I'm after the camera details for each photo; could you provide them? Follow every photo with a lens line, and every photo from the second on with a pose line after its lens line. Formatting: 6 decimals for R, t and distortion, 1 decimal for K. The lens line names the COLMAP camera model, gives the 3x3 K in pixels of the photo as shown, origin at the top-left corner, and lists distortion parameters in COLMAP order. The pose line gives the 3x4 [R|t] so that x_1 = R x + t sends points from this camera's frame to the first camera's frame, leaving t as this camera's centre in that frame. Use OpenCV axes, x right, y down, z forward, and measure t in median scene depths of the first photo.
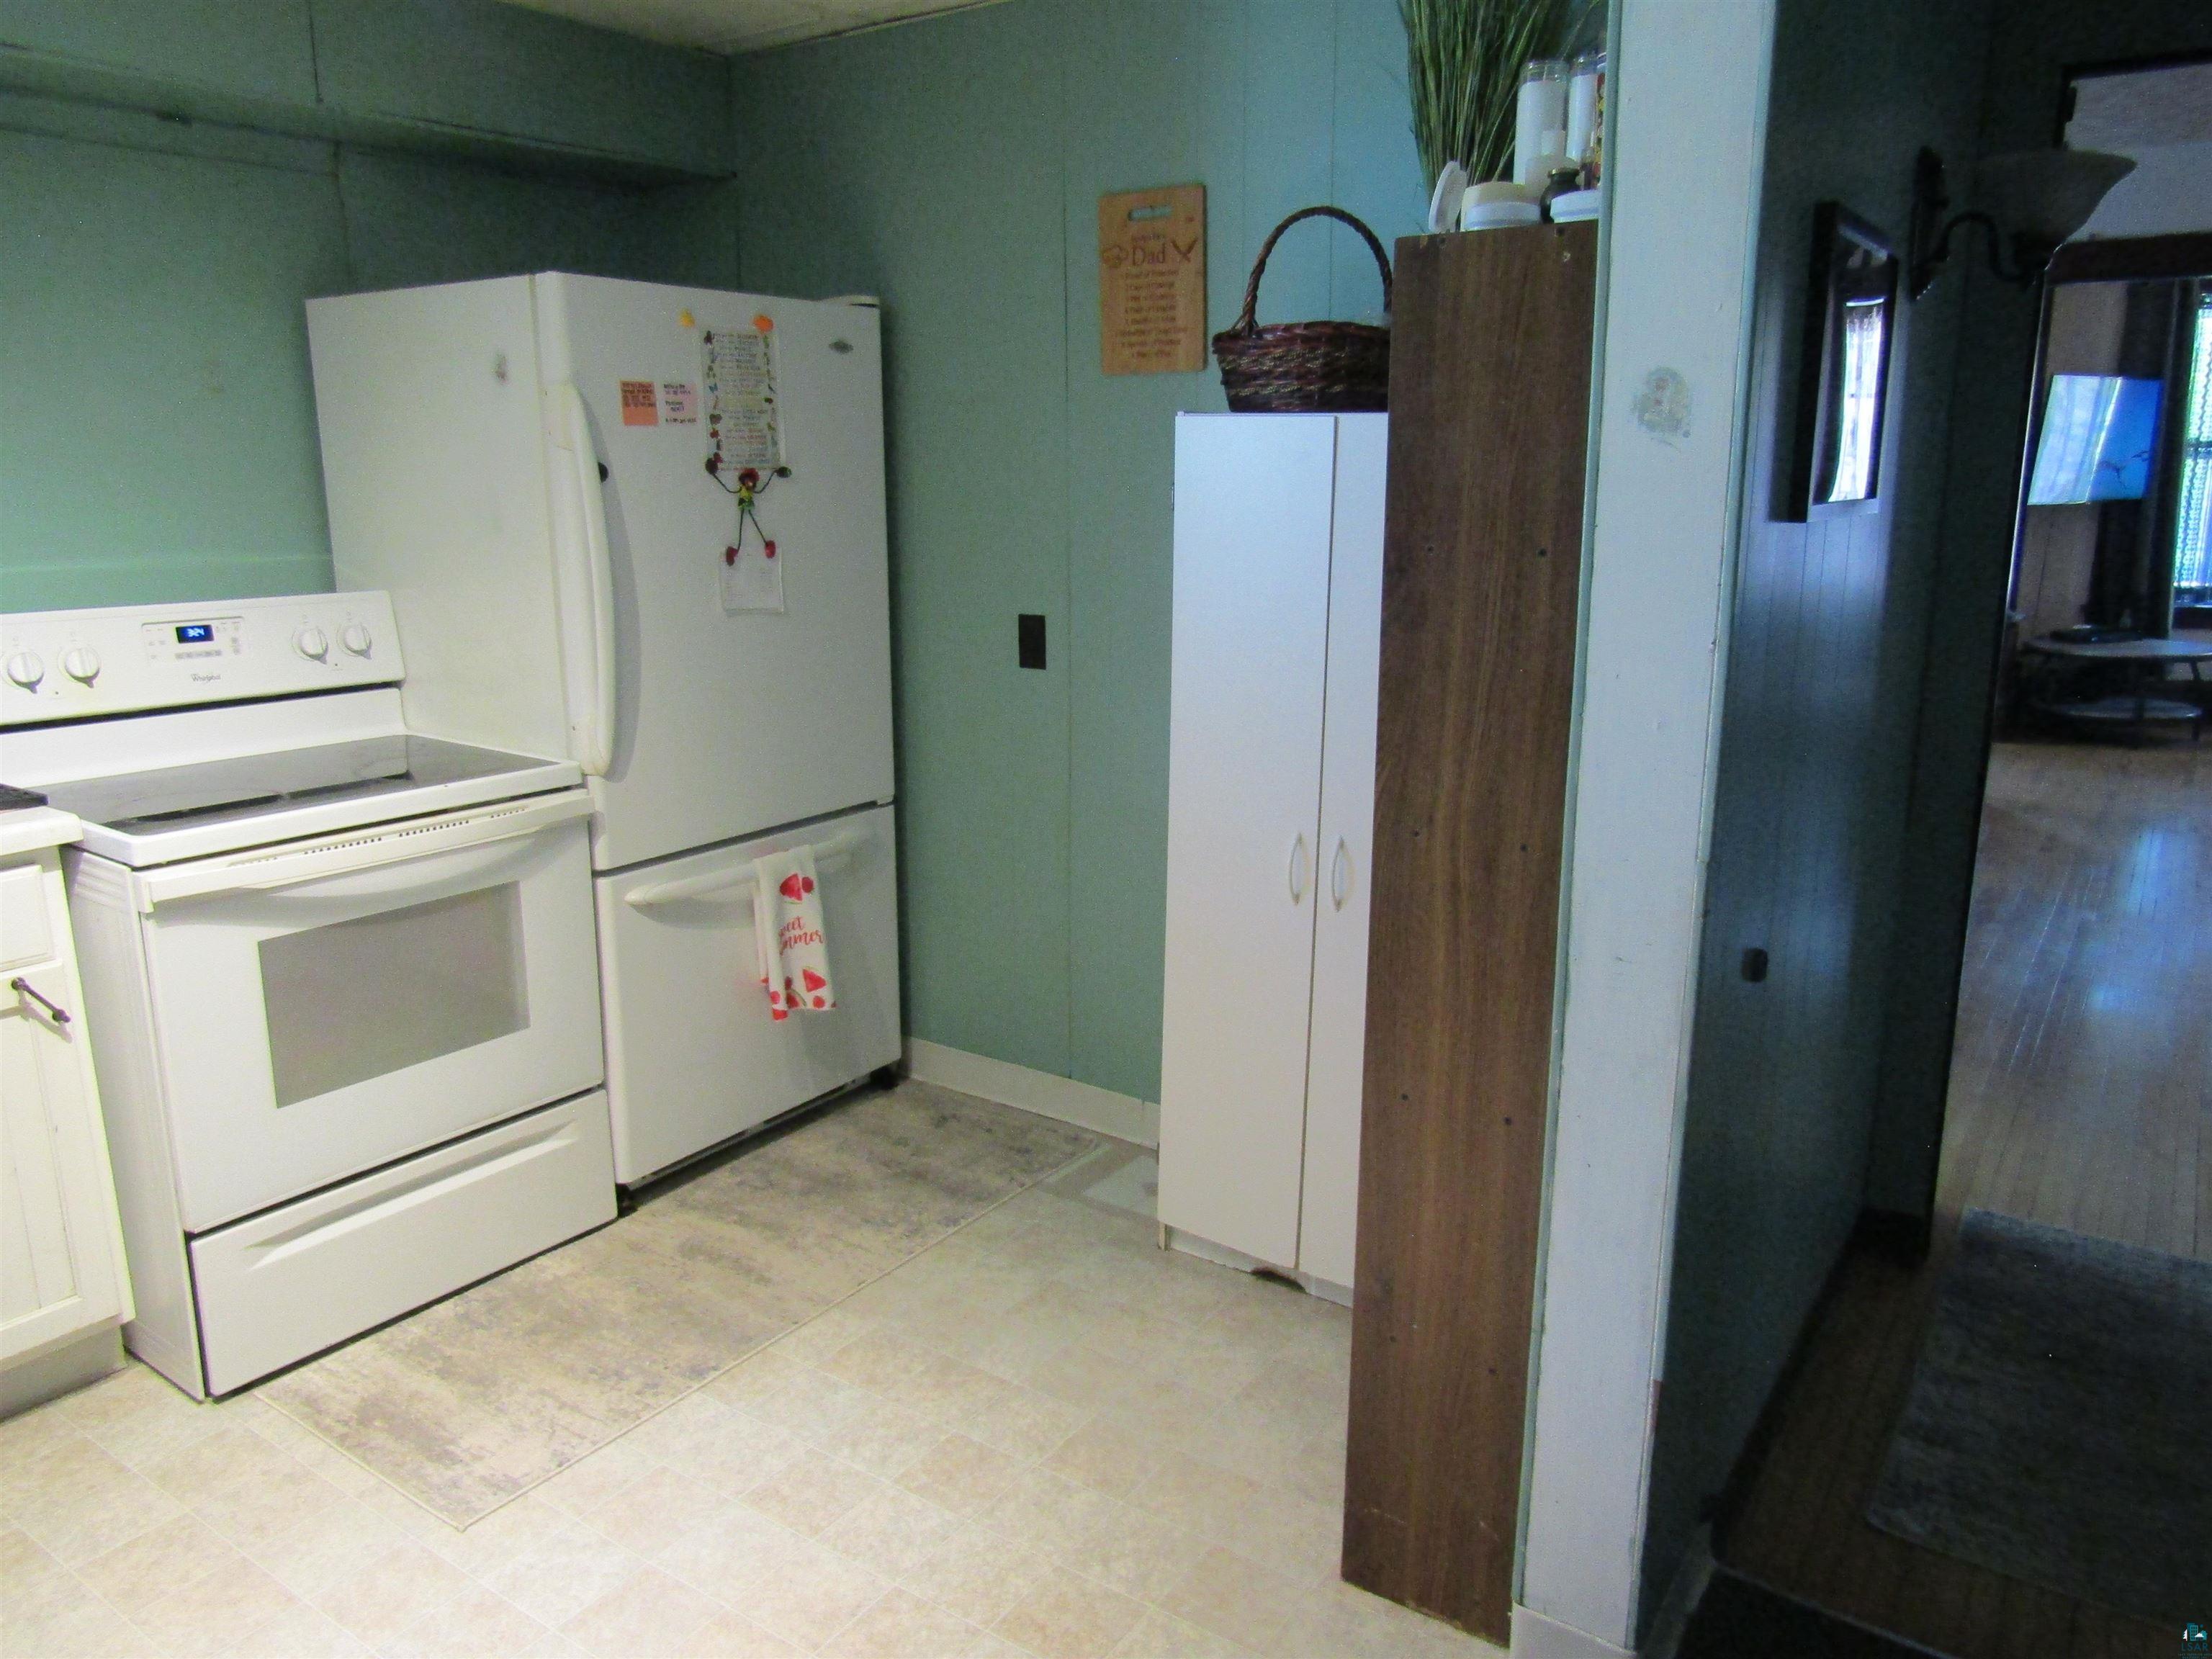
lens RADIAL K [[1581.5, 0, 1102.1], [0, 1581.5, 820.7], [0, 0, 1]] dist [-0.006829, -0.001433]
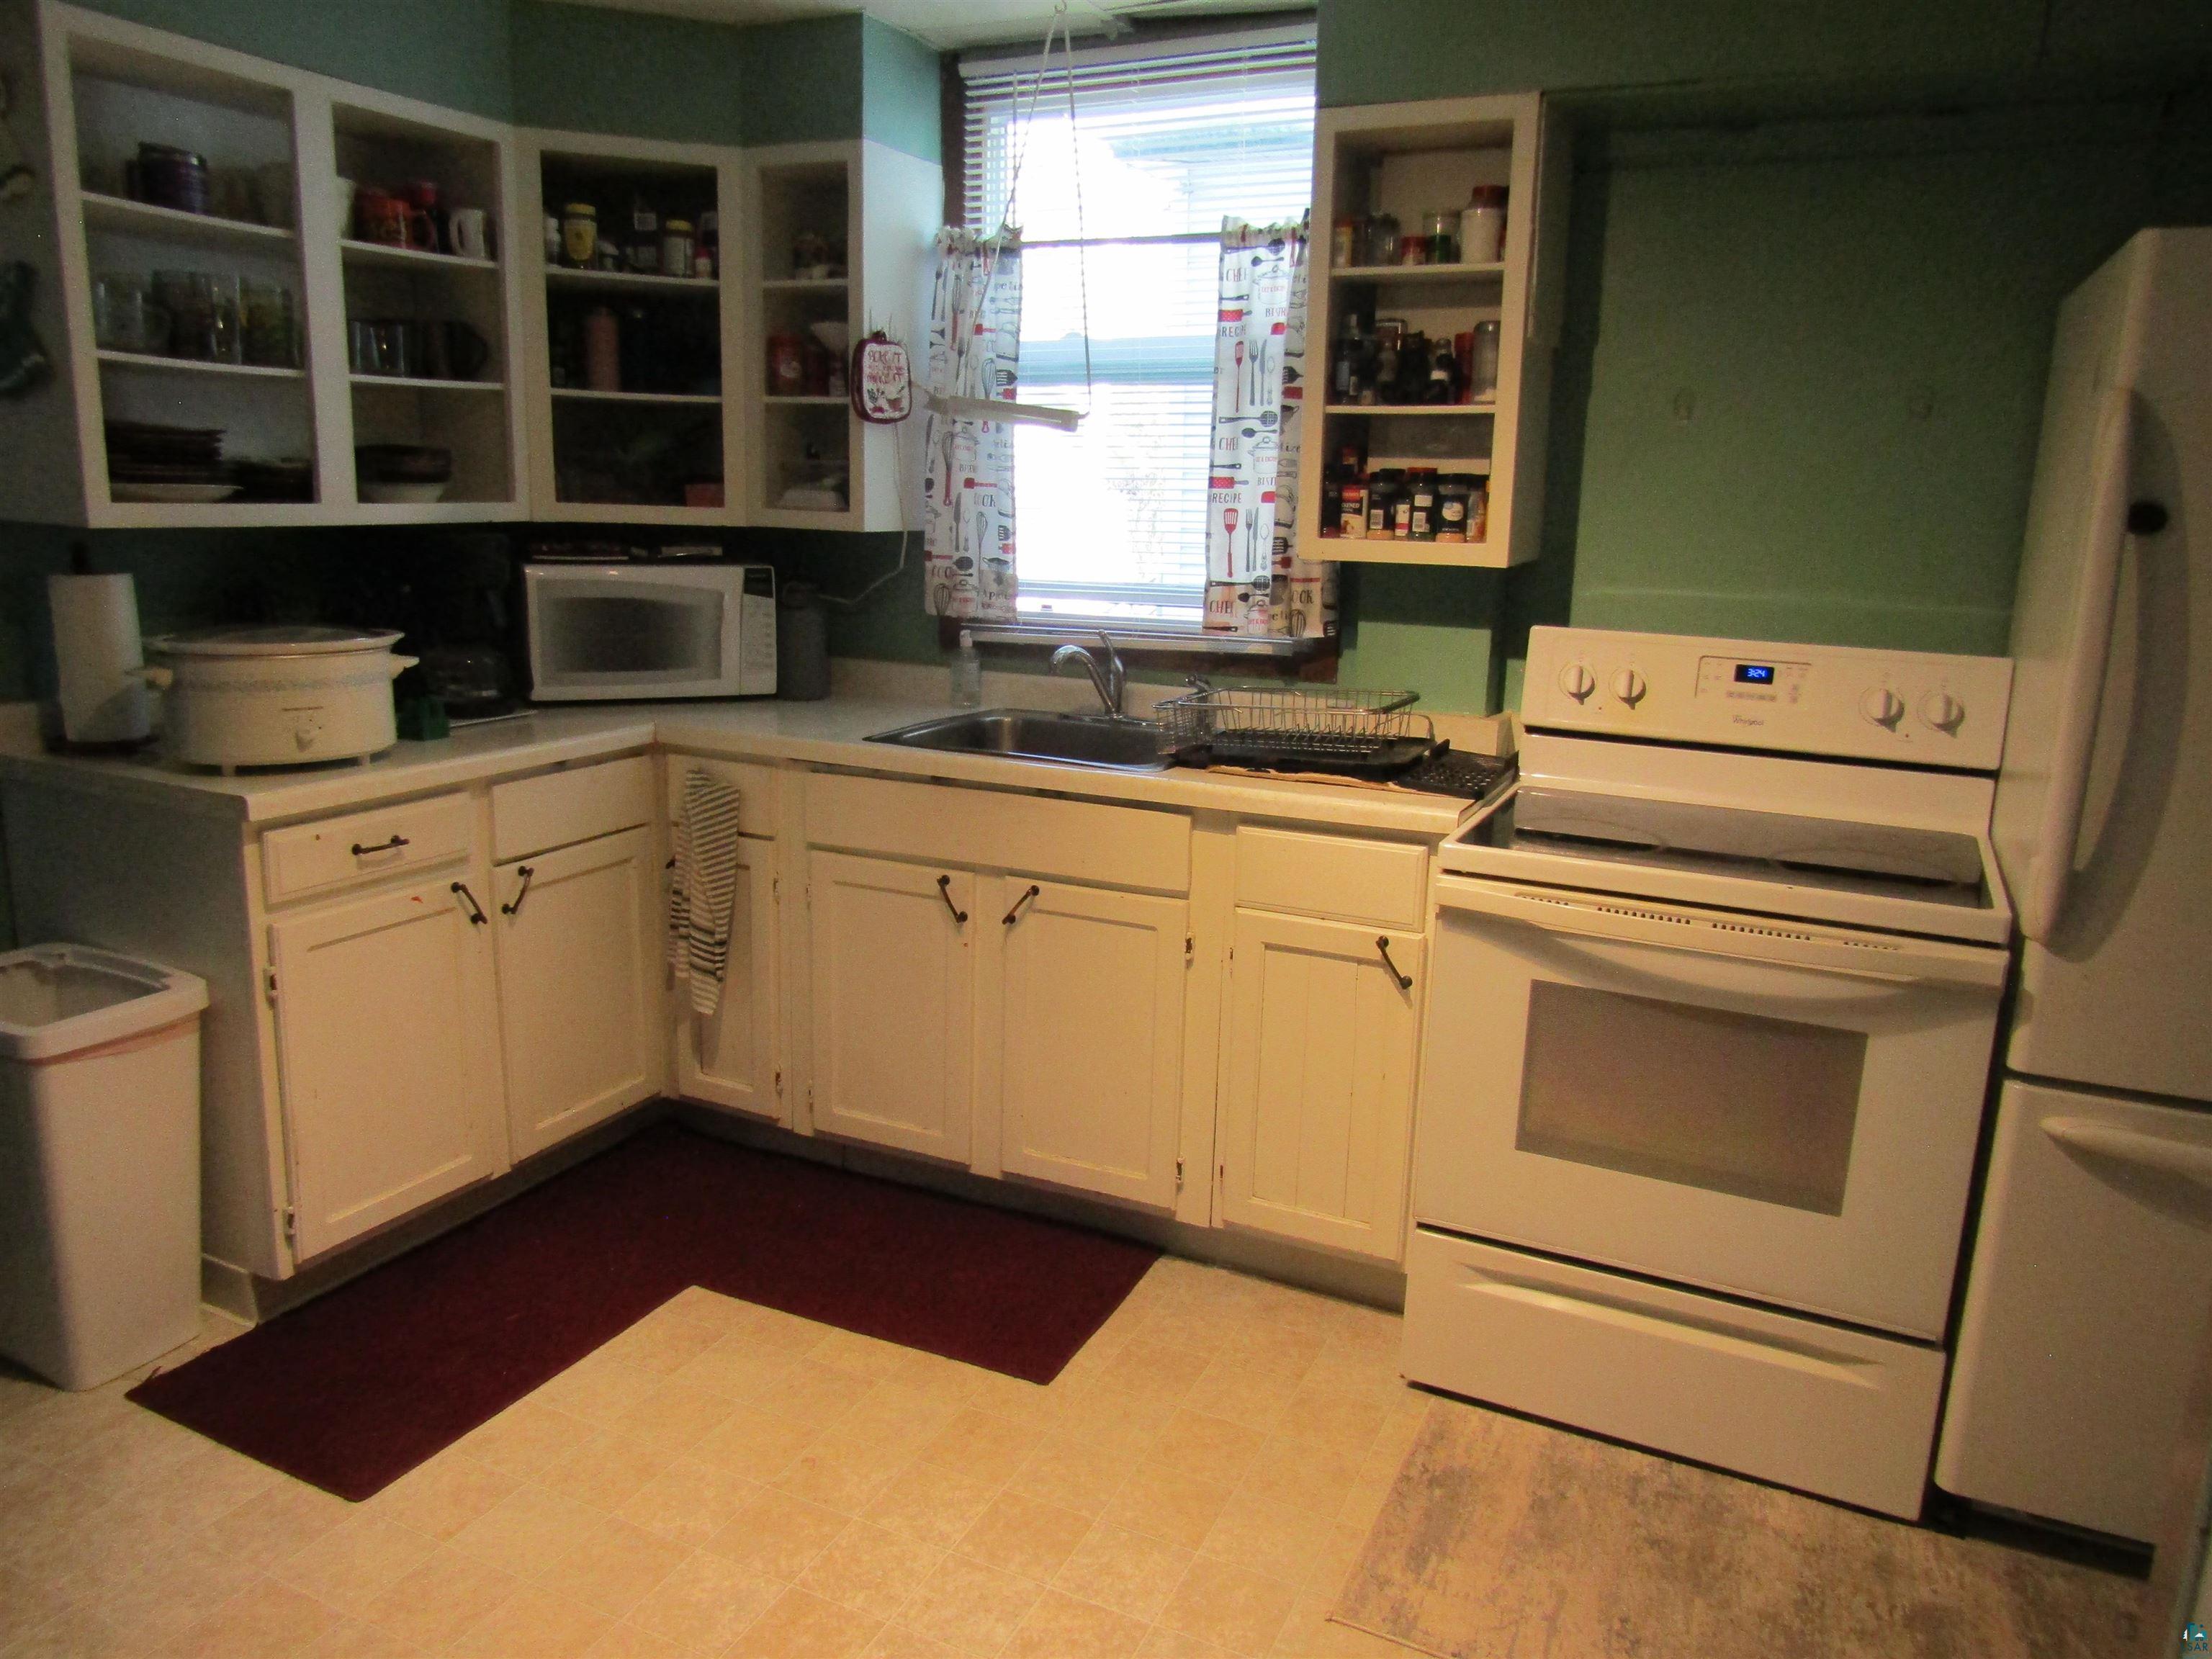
lens RADIAL K [[1581.5, 0, 1096.1], [0, 1581.5, 833.2], [0, 0, 1]] dist [-0.006829, -0.001433]
pose [[0.159395, 0.220978, -0.962165, 0.297220], [-0.244823, 0.953028, 0.178321, -0.102685], [0.956376, 0.207137, 0.206009, 0.461803]]
